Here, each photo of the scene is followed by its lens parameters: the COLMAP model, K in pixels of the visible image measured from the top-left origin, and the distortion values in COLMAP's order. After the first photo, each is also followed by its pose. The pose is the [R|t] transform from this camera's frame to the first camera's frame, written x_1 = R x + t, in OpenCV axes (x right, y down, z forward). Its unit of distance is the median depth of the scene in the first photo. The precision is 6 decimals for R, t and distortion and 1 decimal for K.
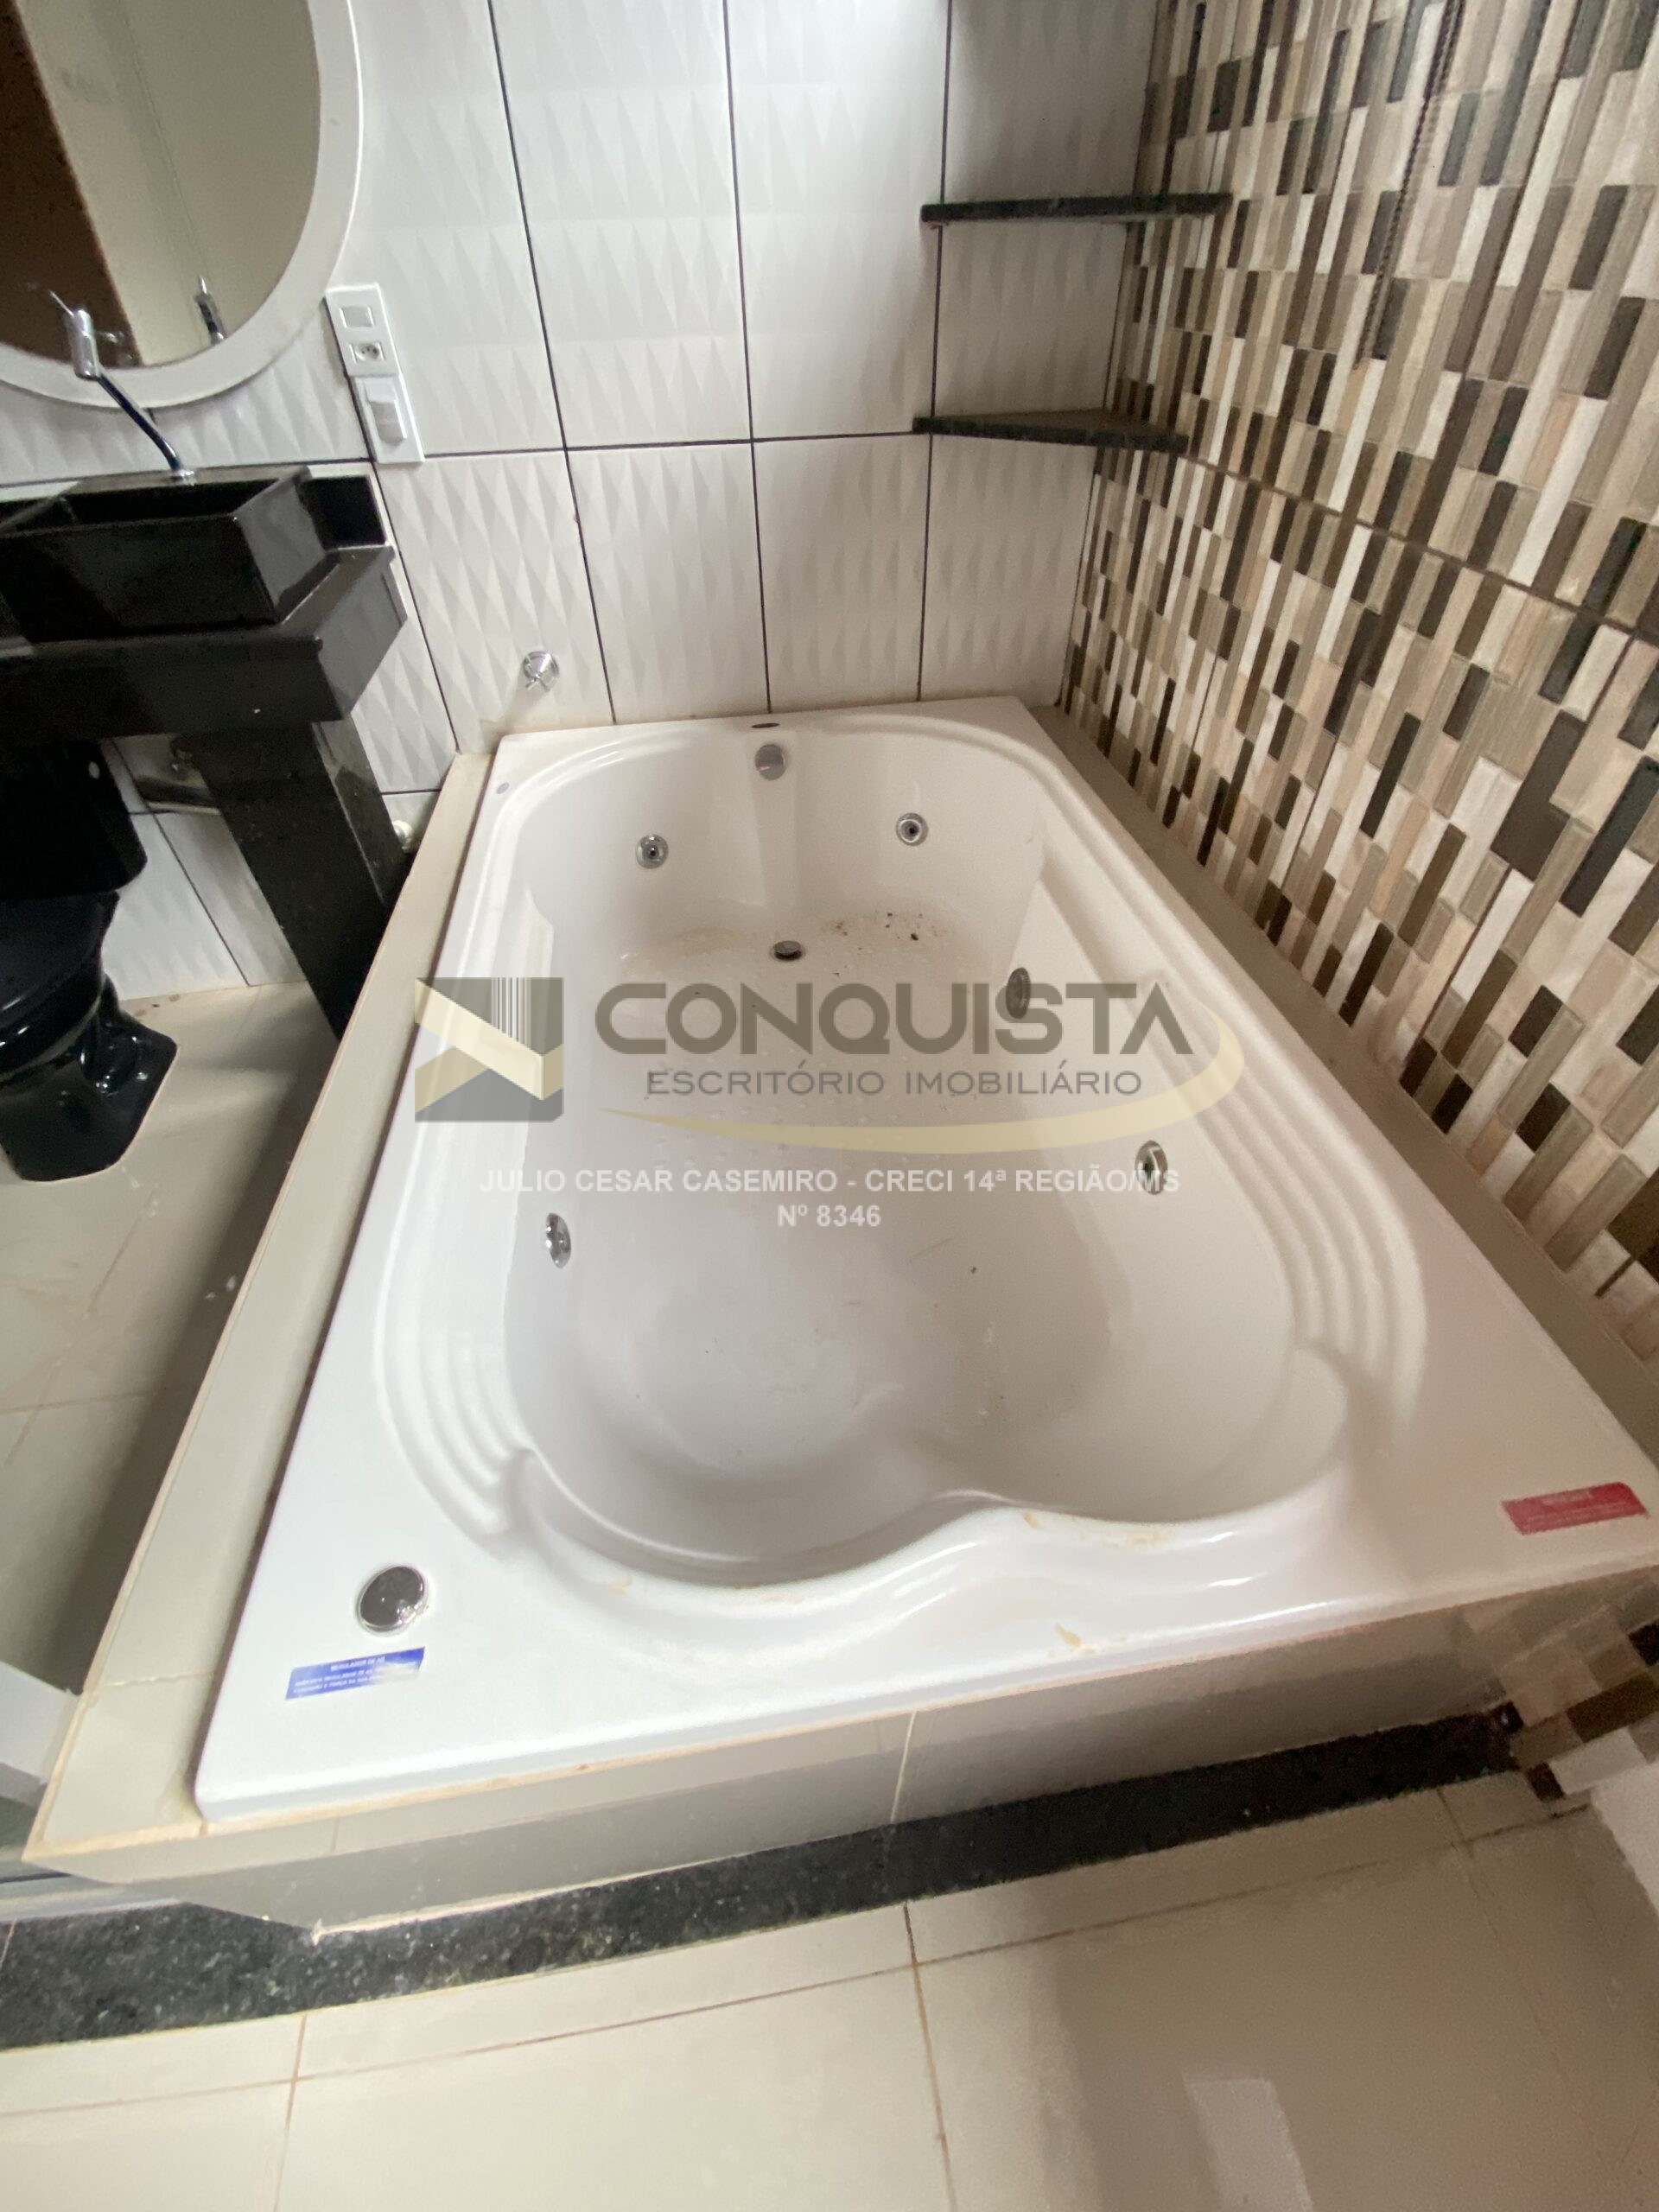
lens RADIAL K [[897.0, 0, 842.9], [0, 897.0, 1110.0], [0, 0, 1]] dist [0.000723, -0.010455]
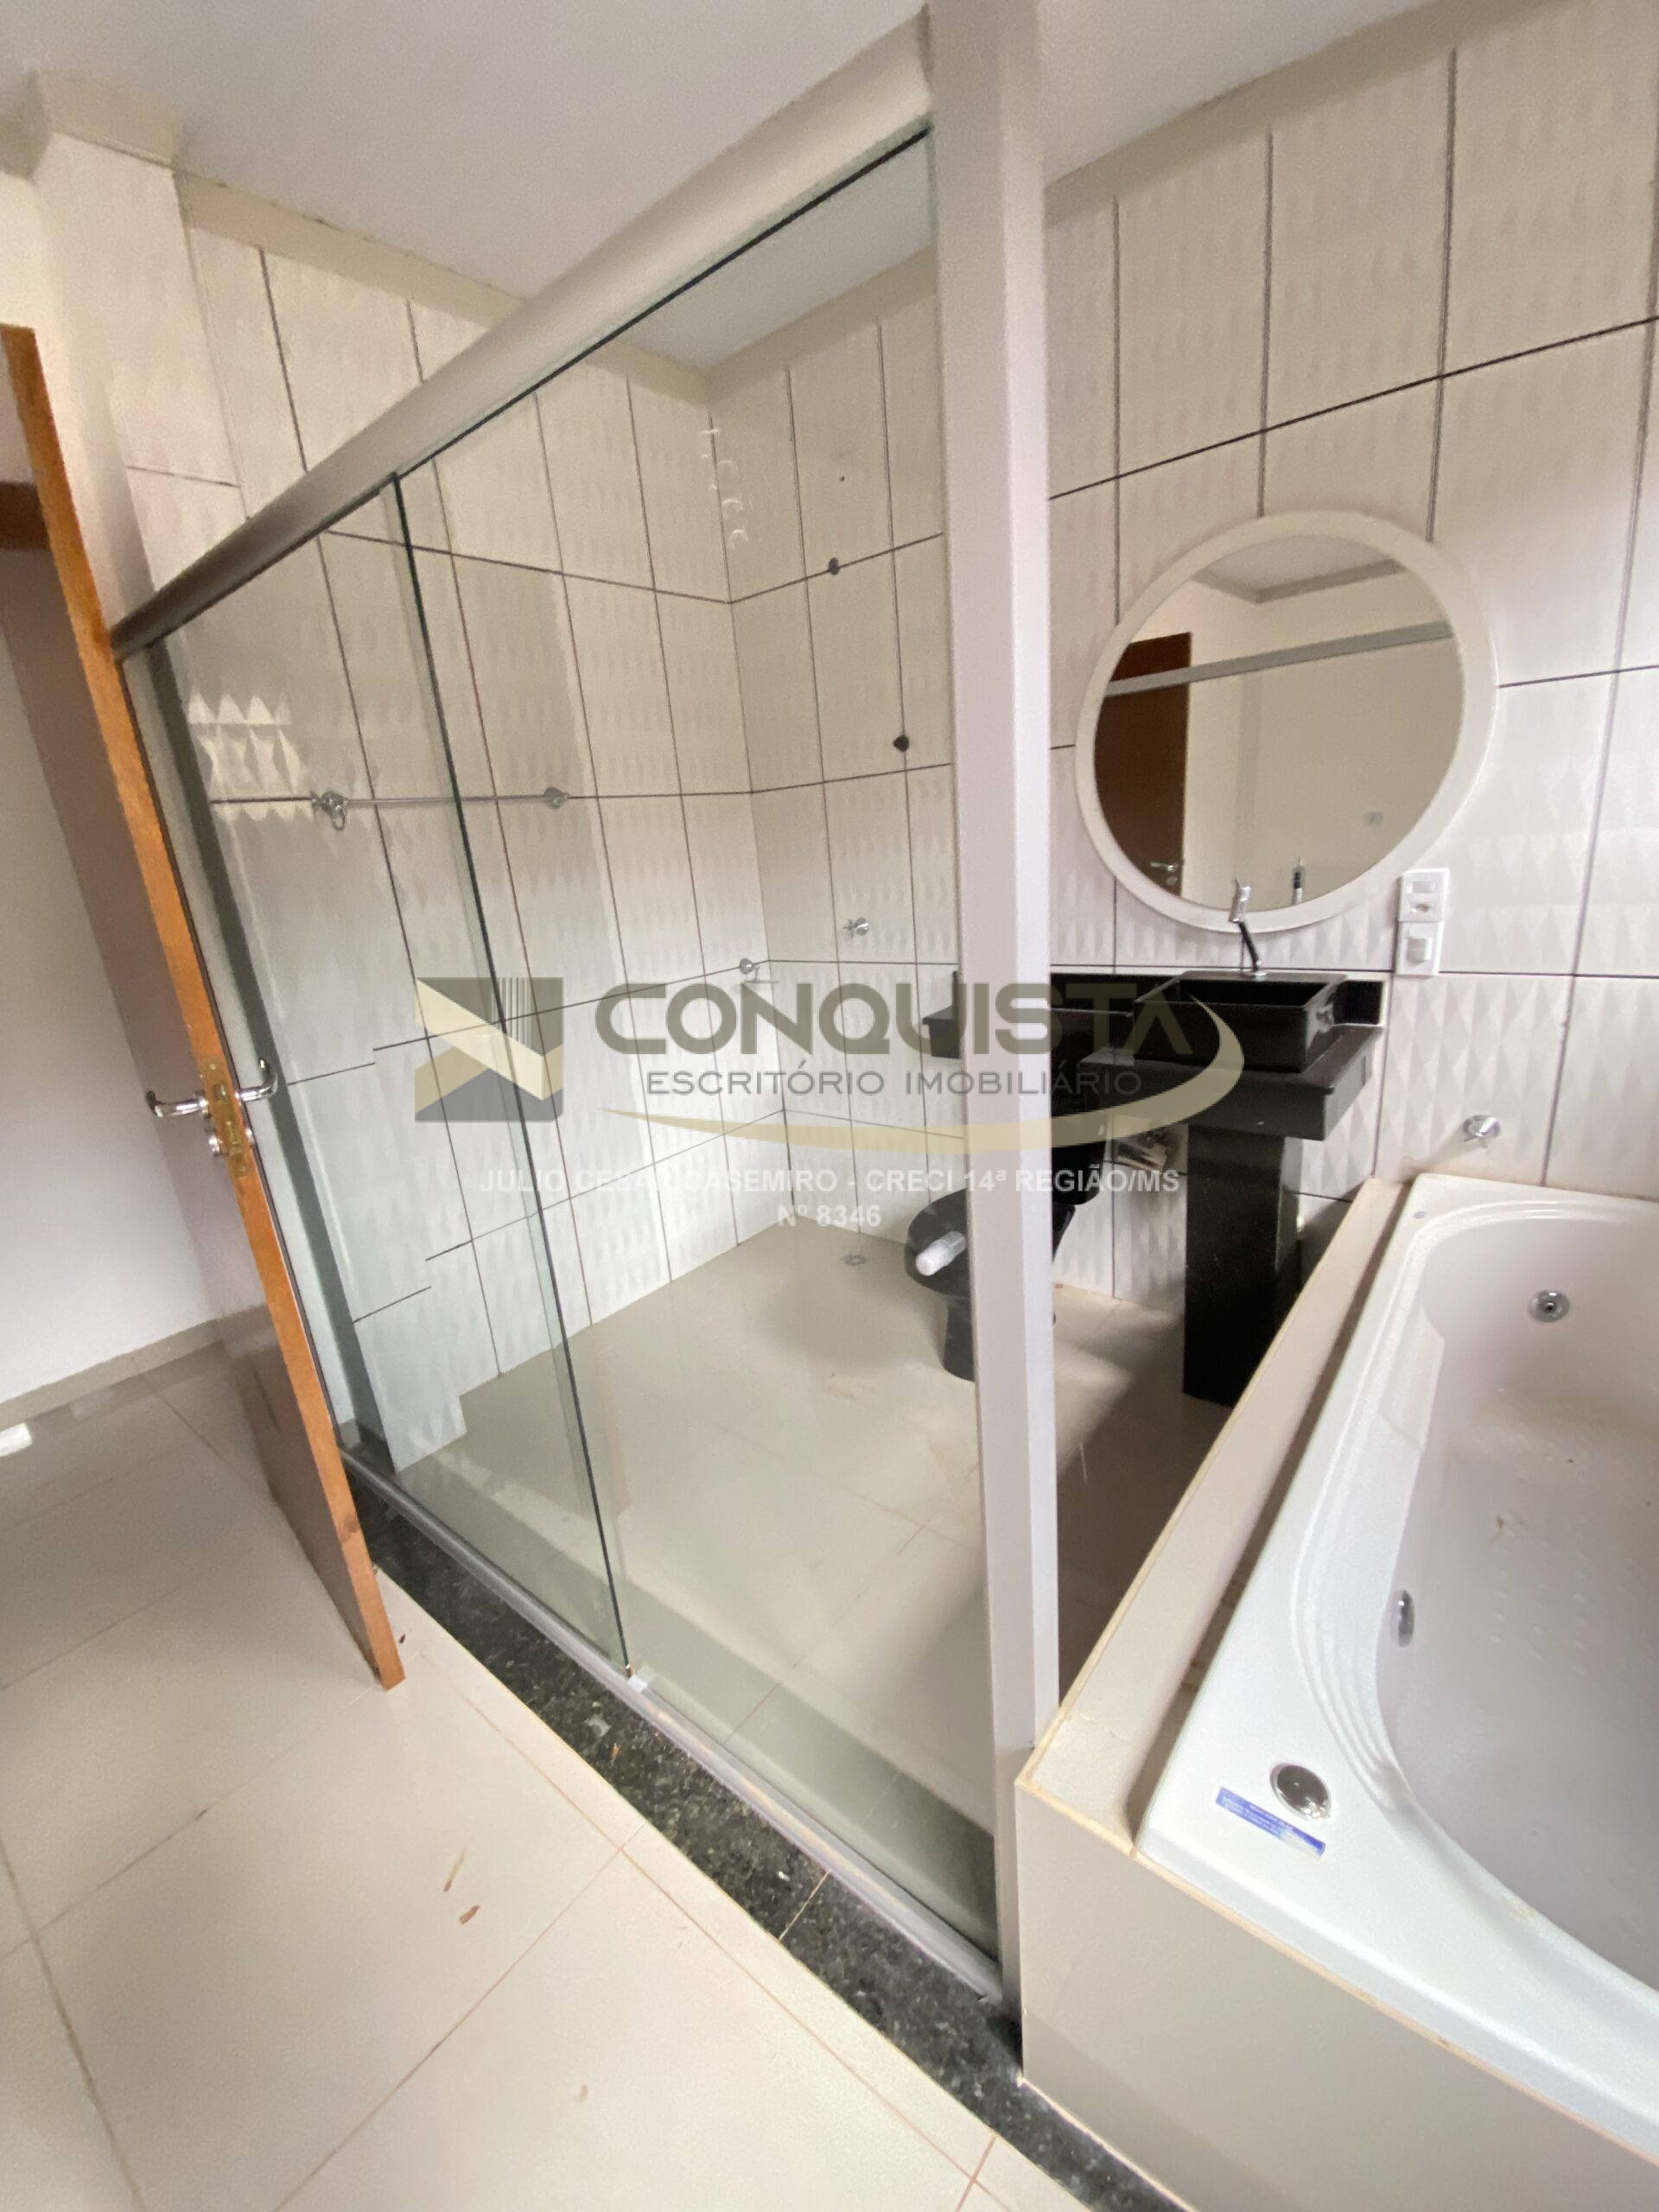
lens RADIAL K [[897.0, 0, 842.9], [0, 897.0, 1110.0], [0, 0, 1]] dist [0.000723, -0.010455]
pose [[0.674068, 0.169904, -0.718864, -0.083086], [-0.449841, 0.866333, -0.217051, 0.116215], [0.585898, 0.469681, 0.660397, -0.279710]]
